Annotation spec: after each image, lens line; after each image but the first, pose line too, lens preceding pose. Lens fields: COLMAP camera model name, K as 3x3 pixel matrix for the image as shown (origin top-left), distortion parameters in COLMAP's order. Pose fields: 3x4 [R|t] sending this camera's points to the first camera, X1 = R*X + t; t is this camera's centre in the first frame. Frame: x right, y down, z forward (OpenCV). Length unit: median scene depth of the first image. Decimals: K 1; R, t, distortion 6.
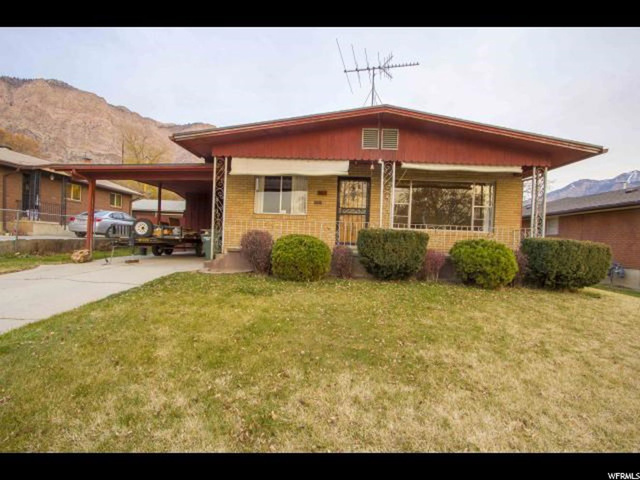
lens RADIAL K [[294.0, 0, 321.6], [0, 294.0, 244.5], [0, 0, 1]] dist [-0.018516, -0.000070]
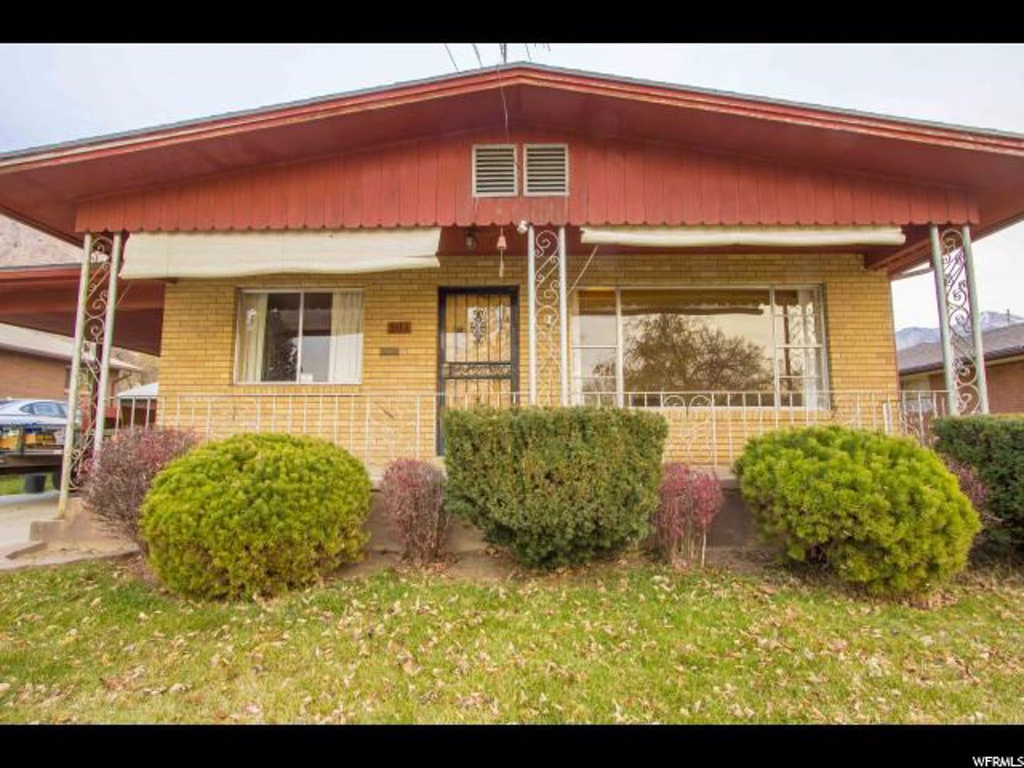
lens RADIAL K [[470.4, 0, 514.5], [0, 470.4, 391.3], [0, 0, 1]] dist [-0.018516, -0.000070]
pose [[0.999099, -0.038062, 0.018749, 0.169475], [0.039990, 0.992407, -0.116316, -0.009429], [-0.014179, 0.116961, 0.993035, 0.435186]]
